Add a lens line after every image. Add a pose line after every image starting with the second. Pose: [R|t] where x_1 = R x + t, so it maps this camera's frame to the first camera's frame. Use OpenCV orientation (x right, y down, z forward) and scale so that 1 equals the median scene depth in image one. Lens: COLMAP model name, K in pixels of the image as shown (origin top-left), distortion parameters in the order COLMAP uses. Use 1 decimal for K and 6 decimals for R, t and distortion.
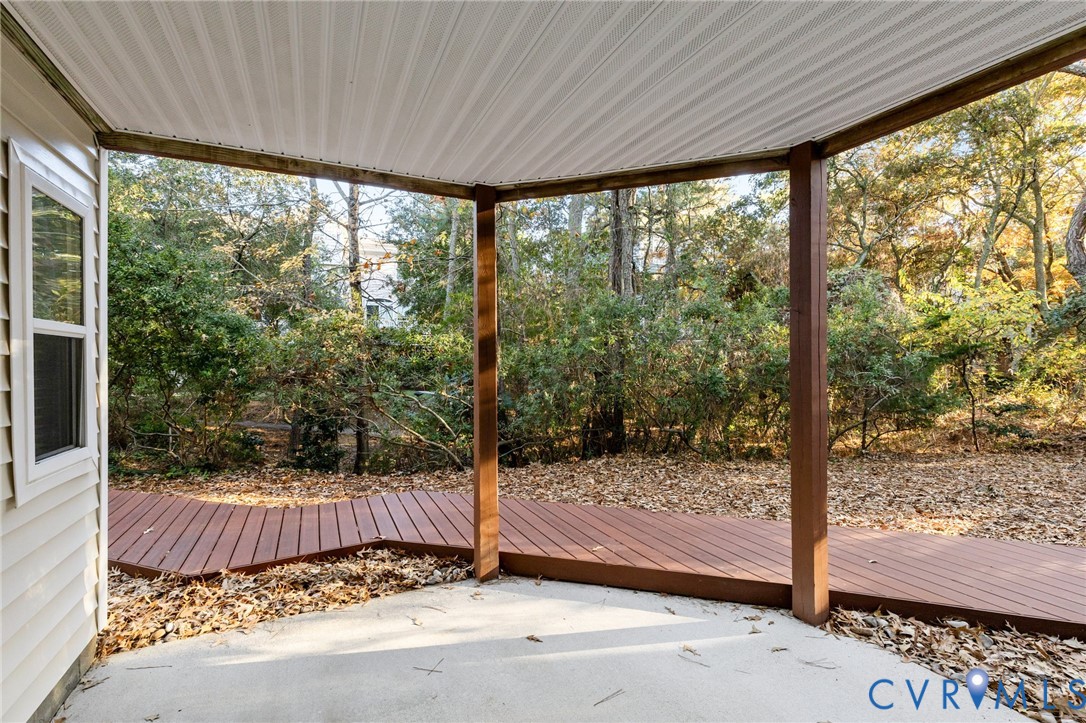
lens RADIAL K [[497.1, 0, 540.4], [0, 497.1, 361.2], [0, 0, 1]] dist [0.002318, 0.001019]
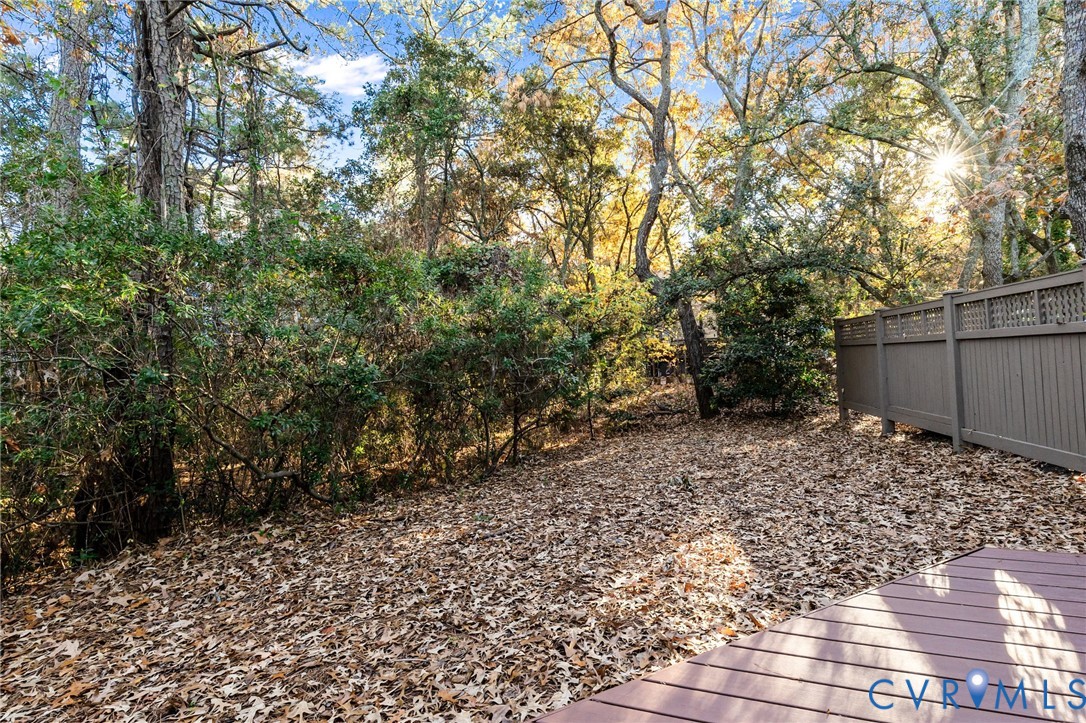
lens RADIAL K [[497.1, 0, 537.3], [0, 497.1, 356.0], [0, 0, 1]] dist [0.002318, 0.001019]
pose [[0.704943, -0.014072, 0.709125, 0.075613], [0.042615, 0.998837, -0.022542, 0.032980], [-0.707983, 0.046110, 0.704723, 0.400556]]
